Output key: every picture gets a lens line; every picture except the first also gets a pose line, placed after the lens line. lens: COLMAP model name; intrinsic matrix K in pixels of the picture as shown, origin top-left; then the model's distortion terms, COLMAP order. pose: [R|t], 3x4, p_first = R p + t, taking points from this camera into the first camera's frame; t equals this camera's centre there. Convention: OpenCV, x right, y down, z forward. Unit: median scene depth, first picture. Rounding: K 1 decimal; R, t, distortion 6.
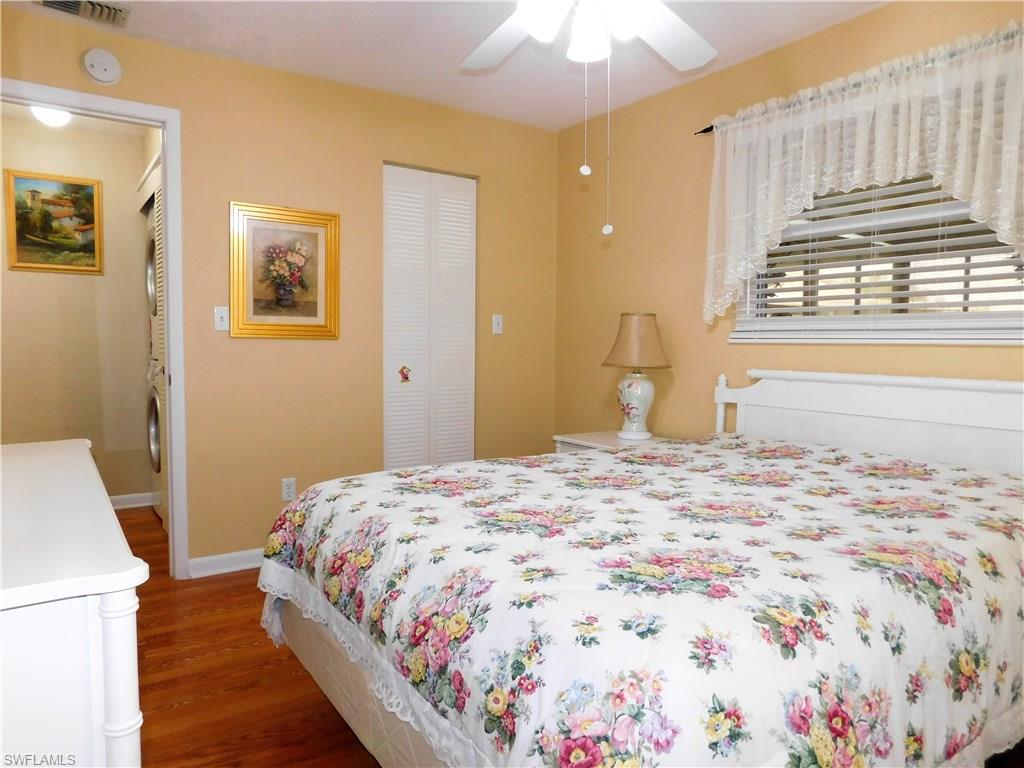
lens RADIAL K [[679.2, 0, 510.9], [0, 679.2, 388.8], [0, 0, 1]] dist [-0.074039, 0.063488]
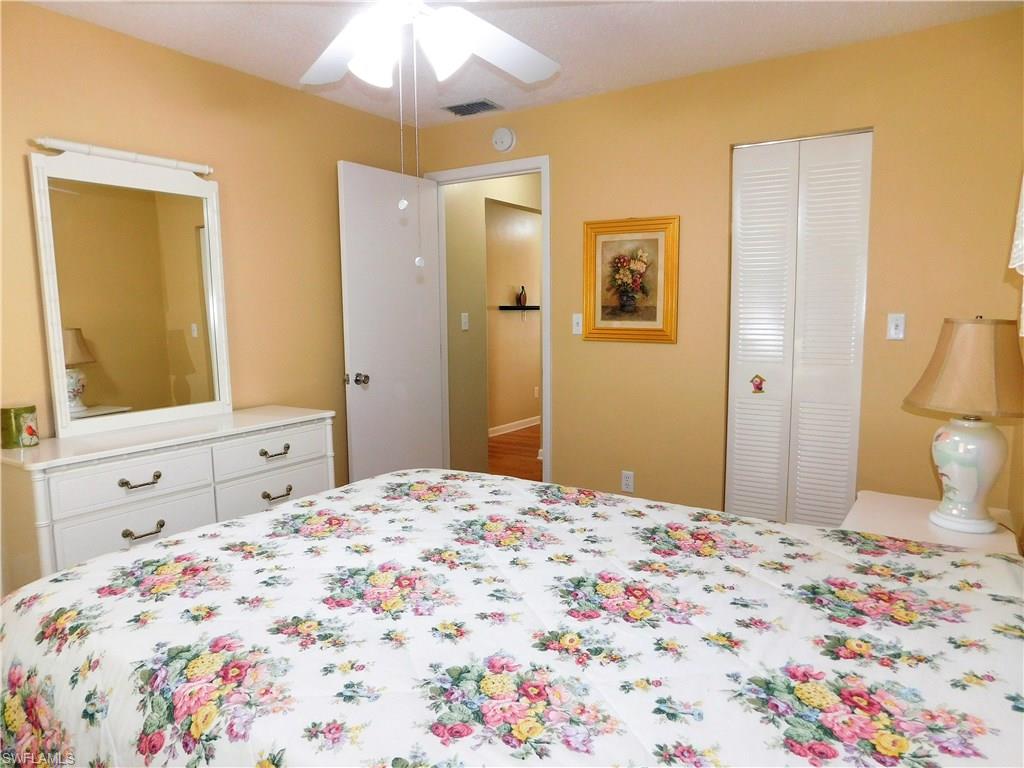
lens RADIAL K [[677.3, 0, 510.5], [0, 677.3, 393.7], [0, 0, 1]] dist [-0.011303, -0.000965]
pose [[0.372073, 0.104072, -0.922351, 0.614283], [-0.055970, 0.994402, 0.089624, -0.080119], [0.926514, 0.018278, 0.375815, 0.431526]]
